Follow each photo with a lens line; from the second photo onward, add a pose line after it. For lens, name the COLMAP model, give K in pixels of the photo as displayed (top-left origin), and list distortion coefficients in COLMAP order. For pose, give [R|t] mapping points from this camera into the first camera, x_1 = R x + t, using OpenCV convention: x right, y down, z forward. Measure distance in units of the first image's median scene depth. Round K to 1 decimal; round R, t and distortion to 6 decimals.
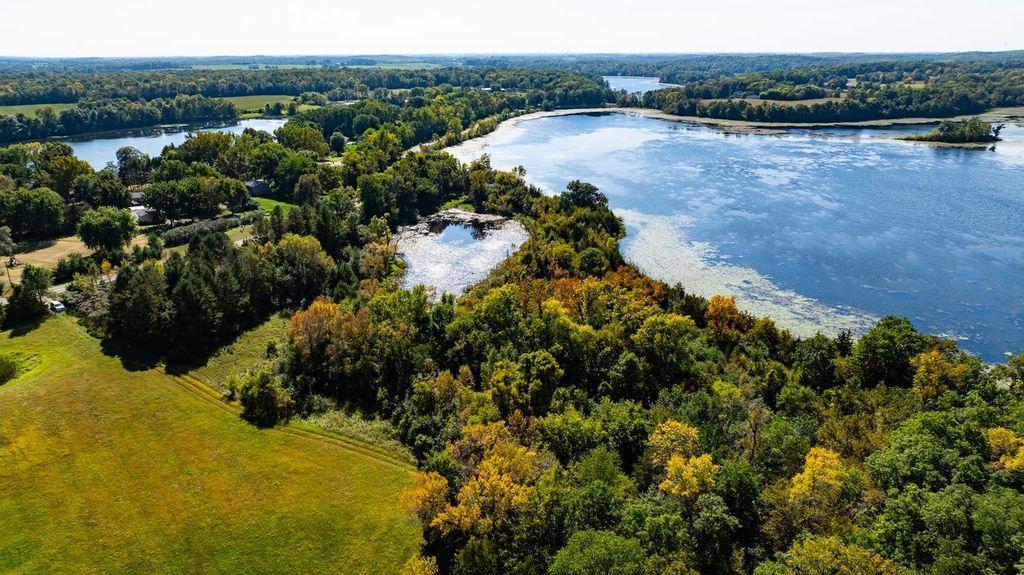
lens RADIAL K [[721.4, 0, 512.7], [0, 721.4, 280.8], [0, 0, 1]] dist [-0.029483, 0.033620]
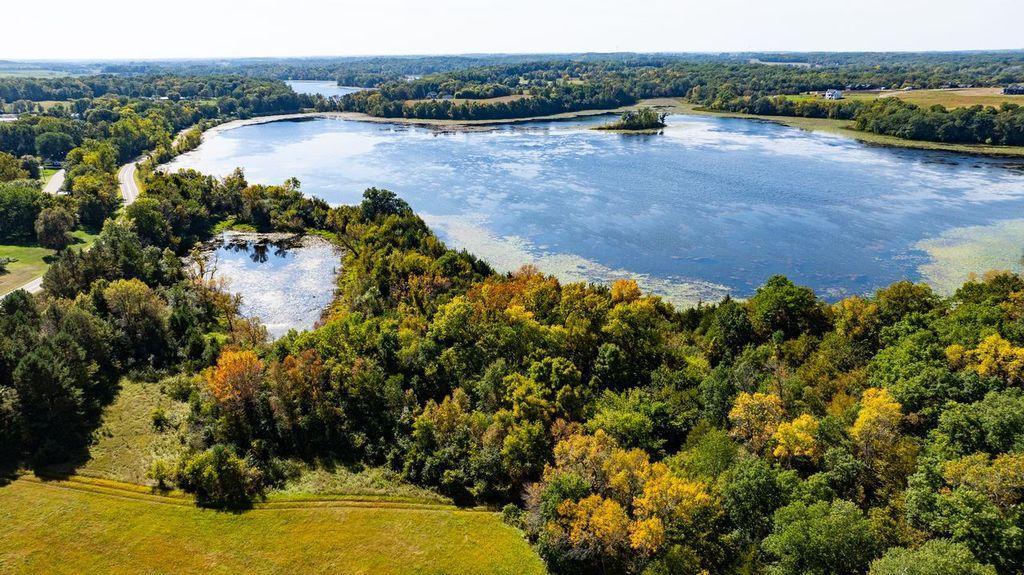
lens RADIAL K [[721.4, 0, 510.7], [0, 721.4, 284.6], [0, 0, 1]] dist [-0.029483, 0.033620]
pose [[0.899105, -0.138690, 0.415182, -0.068892], [0.138198, 0.989907, 0.031398, -0.006557], [-0.415346, 0.029147, 0.909196, 0.021530]]
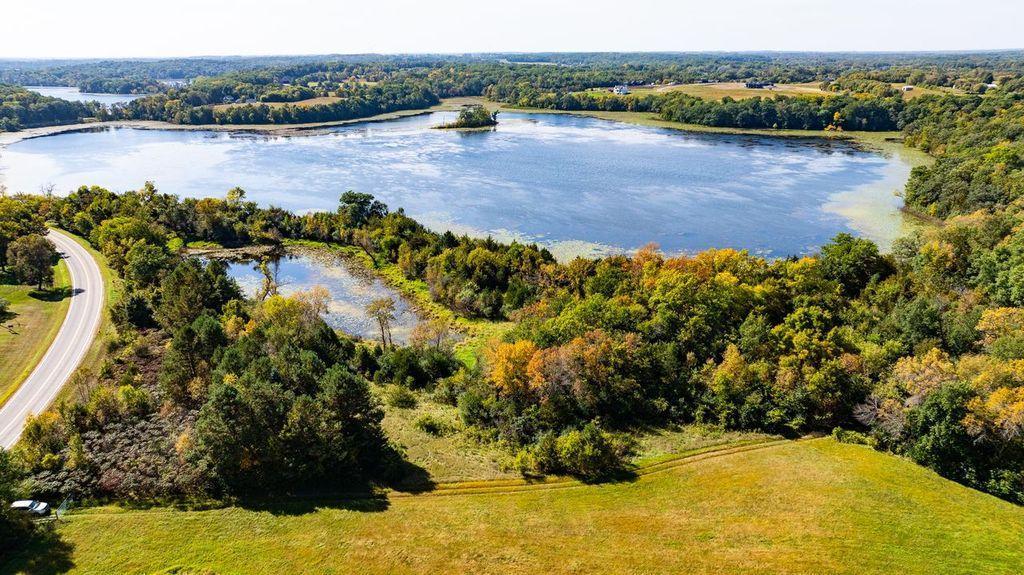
lens RADIAL K [[721.4, 0, 512.1], [0, 721.4, 288.5], [0, 0, 1]] dist [-0.029483, 0.033620]
pose [[0.691682, -0.228423, 0.685127, -0.182845], [0.225061, 0.969599, 0.096052, -0.025333], [-0.686239, 0.087758, 0.722063, 0.082539]]
